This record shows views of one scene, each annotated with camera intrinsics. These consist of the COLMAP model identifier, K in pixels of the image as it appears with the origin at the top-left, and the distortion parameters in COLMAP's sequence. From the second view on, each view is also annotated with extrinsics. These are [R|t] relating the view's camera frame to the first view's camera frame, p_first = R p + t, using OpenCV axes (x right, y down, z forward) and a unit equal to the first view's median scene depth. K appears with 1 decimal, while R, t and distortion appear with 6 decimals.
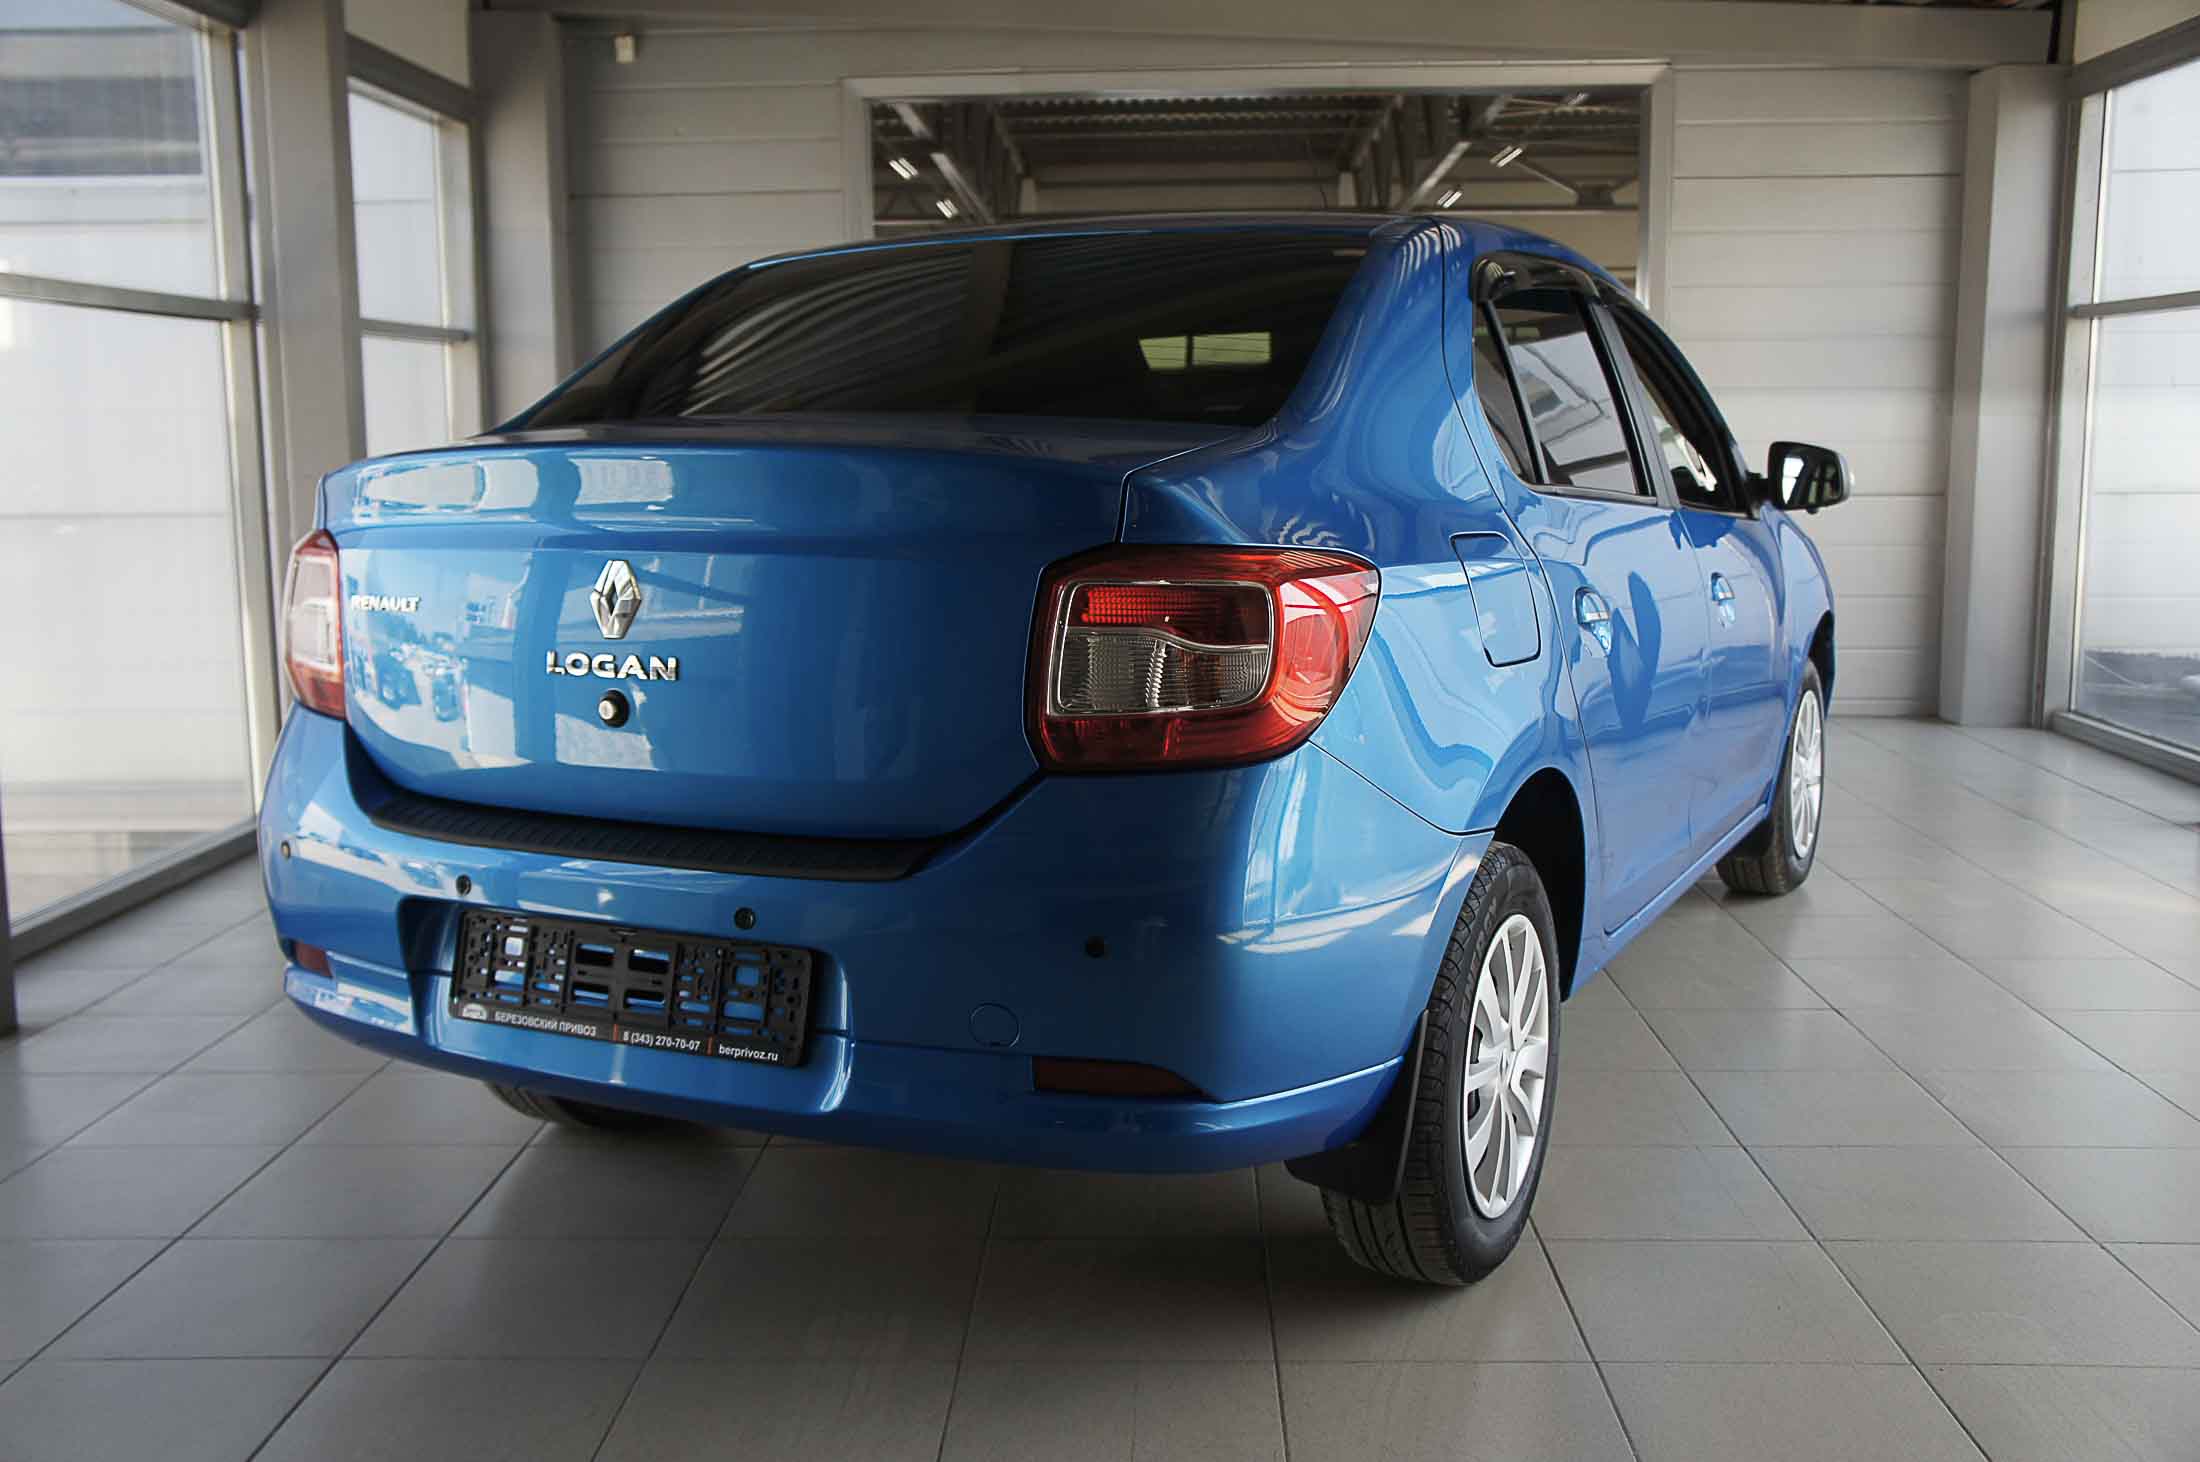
lens RADIAL K [[2087.0, 0, 1100.0], [0, 2087.0, 731.0], [0, 0, 1]] dist [-0.112750, 0.214532]
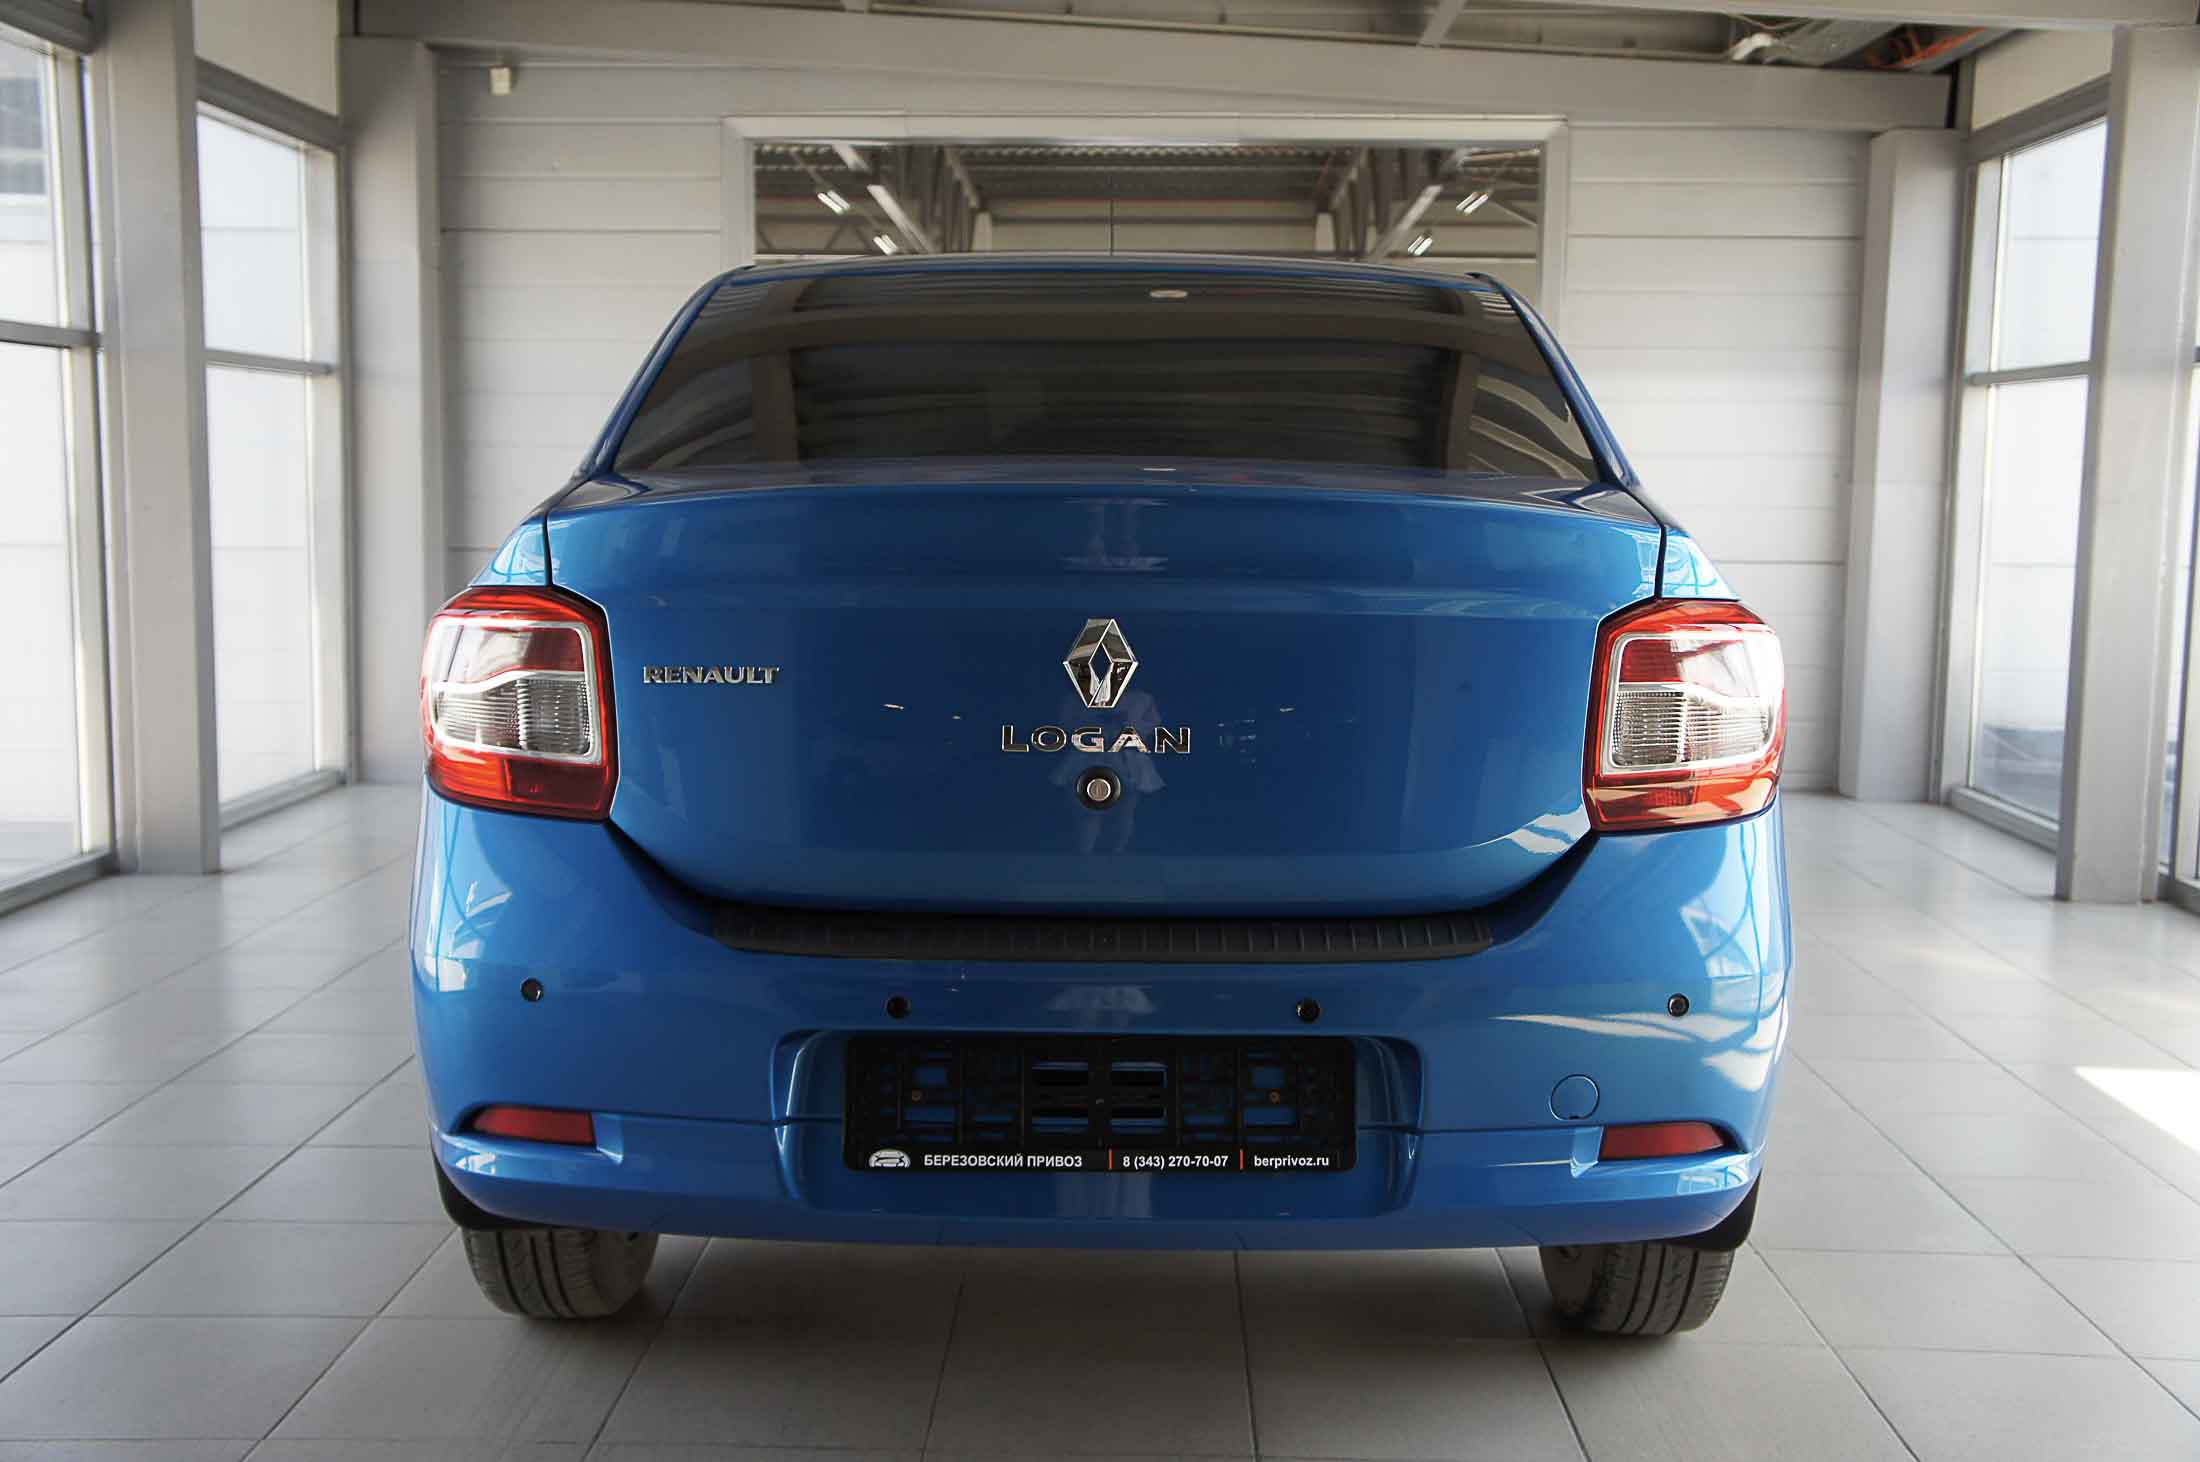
lens RADIAL K [[2289.7, 0, 1100.0], [0, 2289.7, 731.0], [0, 0, 1]] dist [-0.091266, 0.309529]
pose [[0.999718, 0.019824, 0.013088, 0.045839], [-0.019328, 0.999129, -0.036992, 0.011418], [-0.013810, 0.036729, 0.999230, -0.070478]]
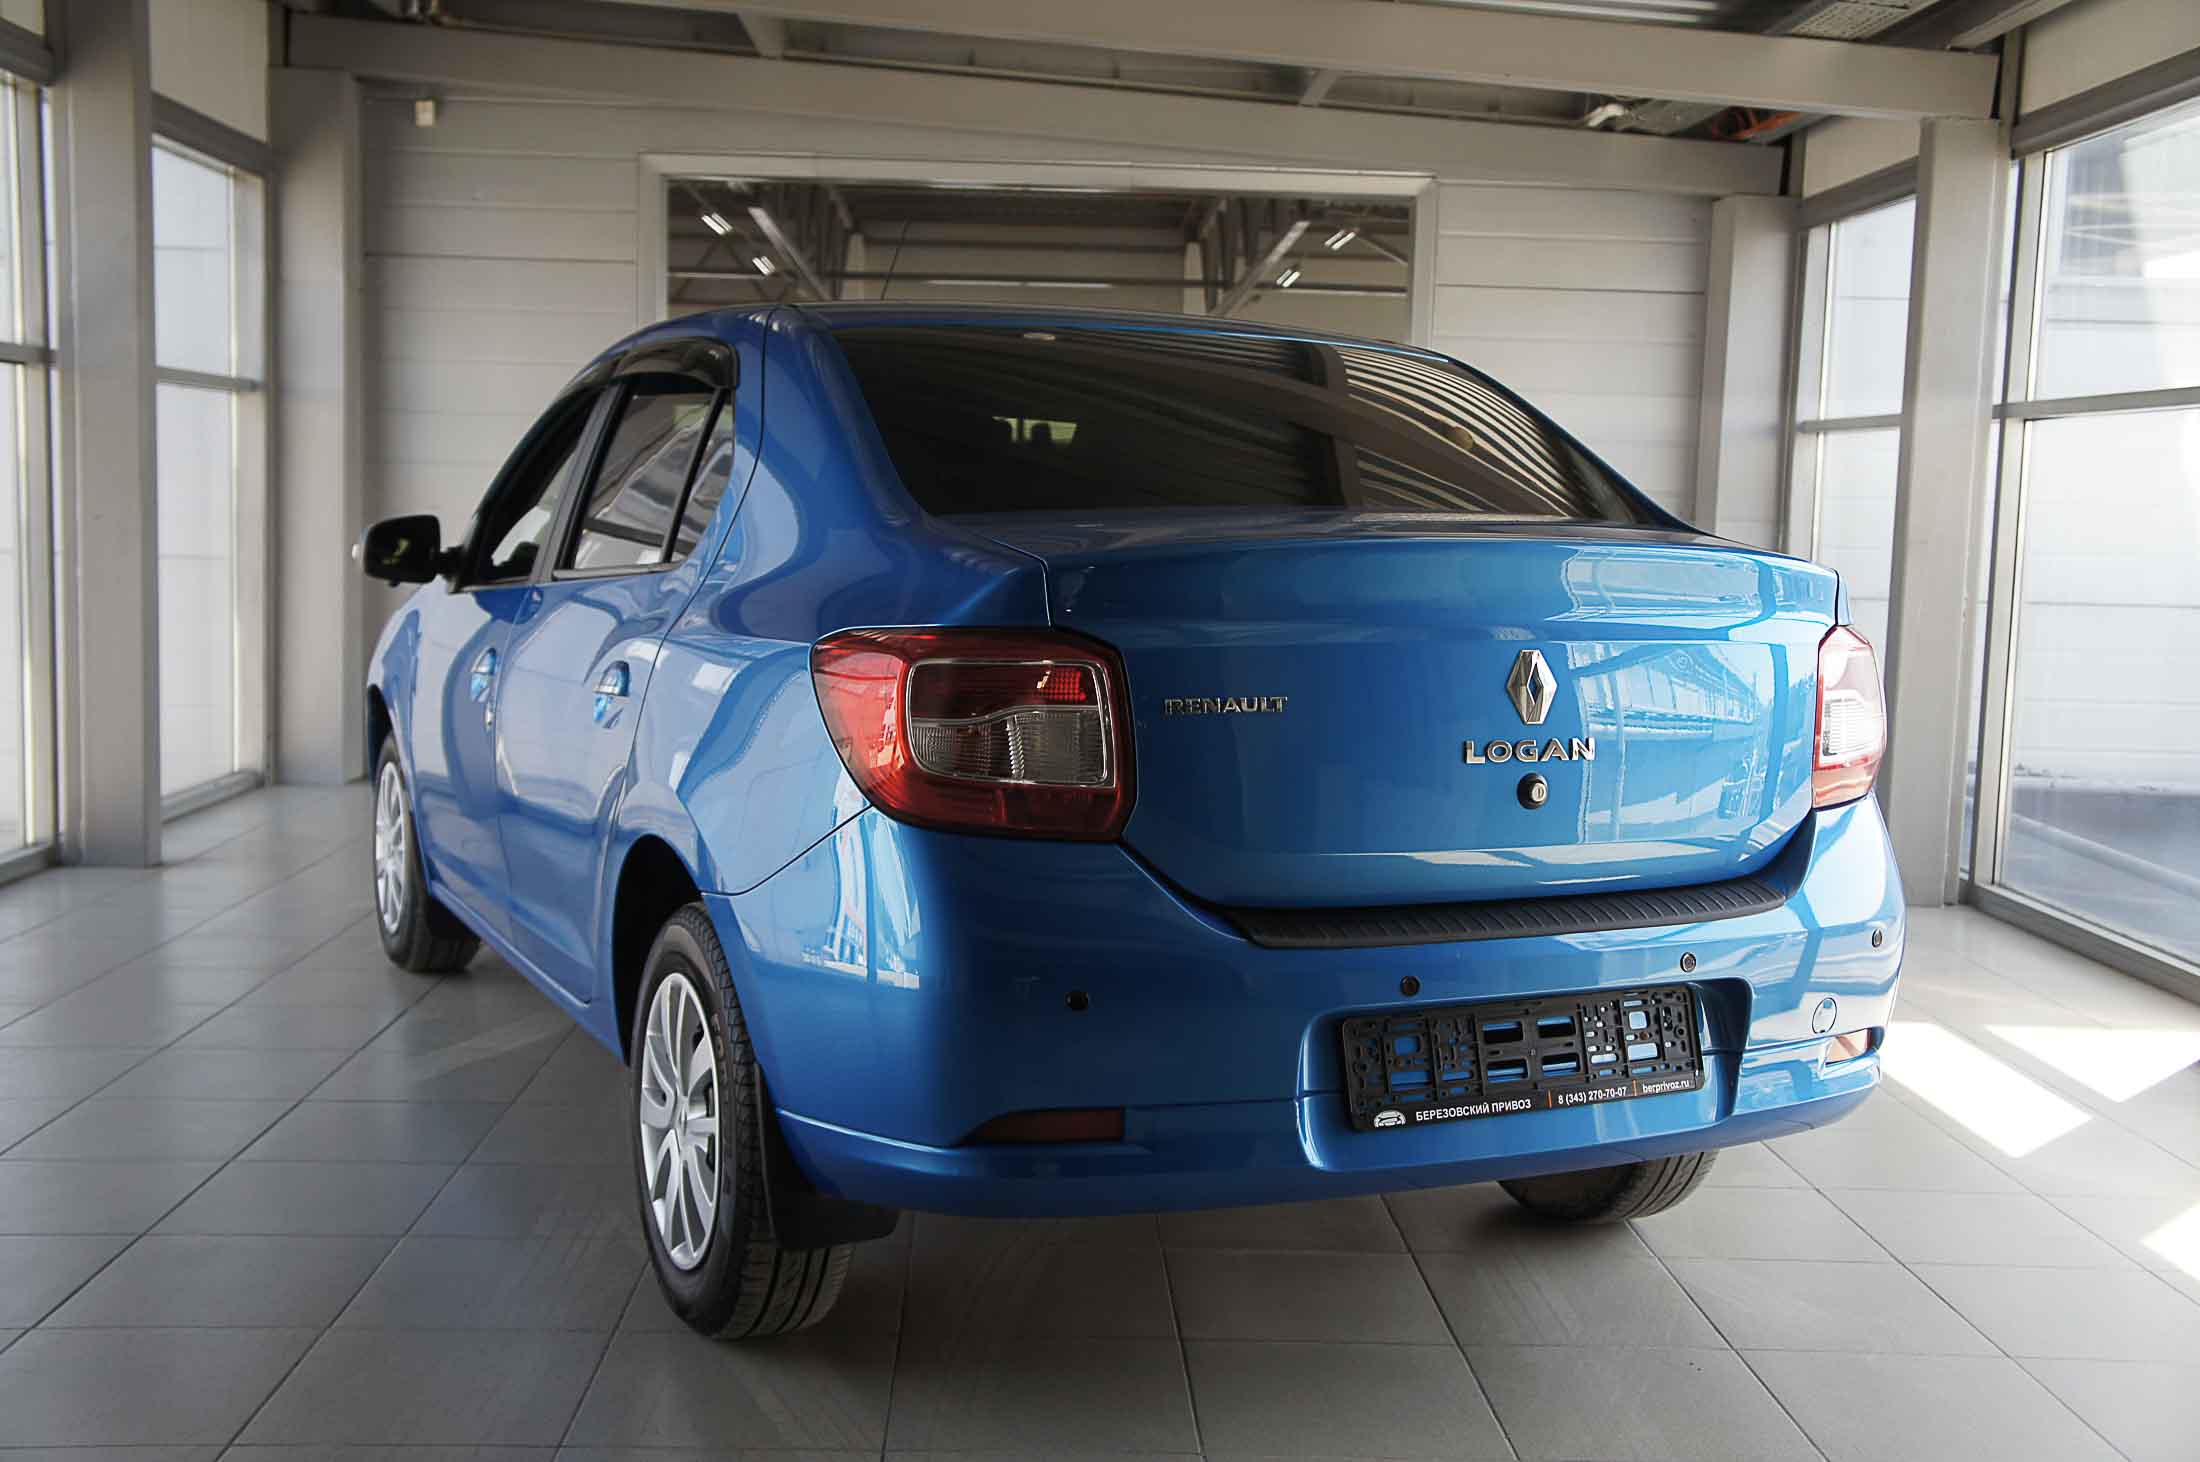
lens RADIAL K [[2289.7, 0, 1100.0], [0, 2289.7, 731.0], [0, 0, 1]] dist [-0.091266, 0.309529]
pose [[0.996746, 0.031209, 0.074316, 0.028379], [-0.027747, 0.998501, -0.047175, 0.018402], [-0.075677, 0.044959, 0.996118, -0.133726]]
